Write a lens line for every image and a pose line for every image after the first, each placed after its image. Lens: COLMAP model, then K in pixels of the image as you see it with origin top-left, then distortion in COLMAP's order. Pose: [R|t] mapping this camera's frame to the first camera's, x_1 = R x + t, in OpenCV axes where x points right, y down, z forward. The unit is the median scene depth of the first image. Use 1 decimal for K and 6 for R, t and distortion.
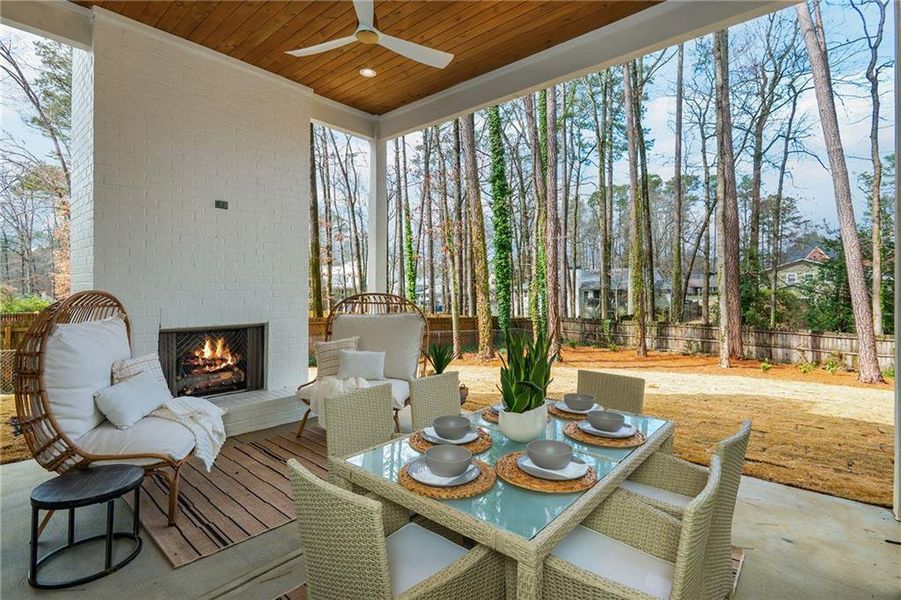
lens RADIAL K [[430.2, 0, 452.7], [0, 430.2, 290.1], [0, 0, 1]] dist [0.003479, 0.000204]
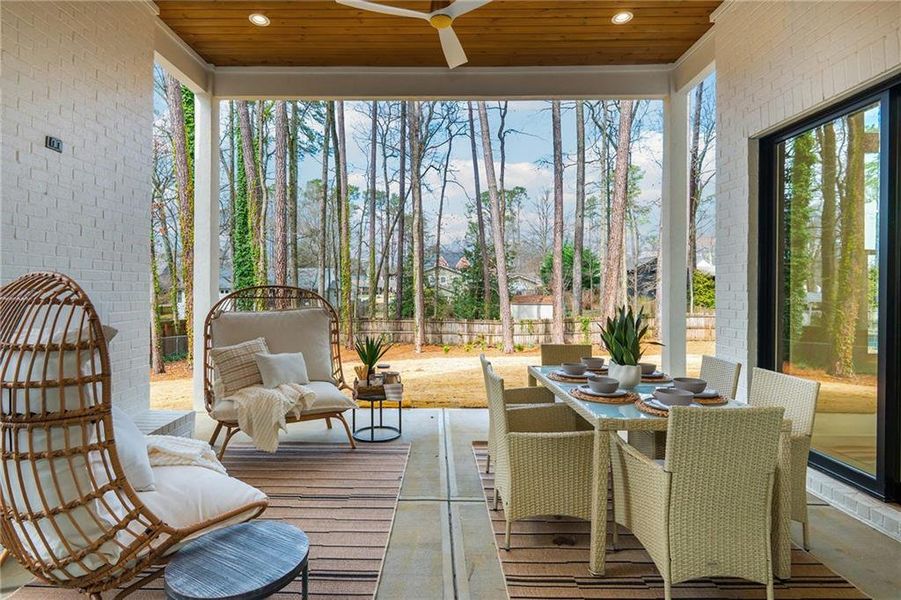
lens RADIAL K [[441.0, 0, 430.7], [0, 441.0, 292.6], [0, 0, 1]] dist [-0.000144, -0.000438]
pose [[0.769855, -0.004330, 0.638204, -0.130995], [0.001222, 0.999985, 0.005311, 0.004478], [-0.638218, -0.003309, 0.769849, 0.035996]]
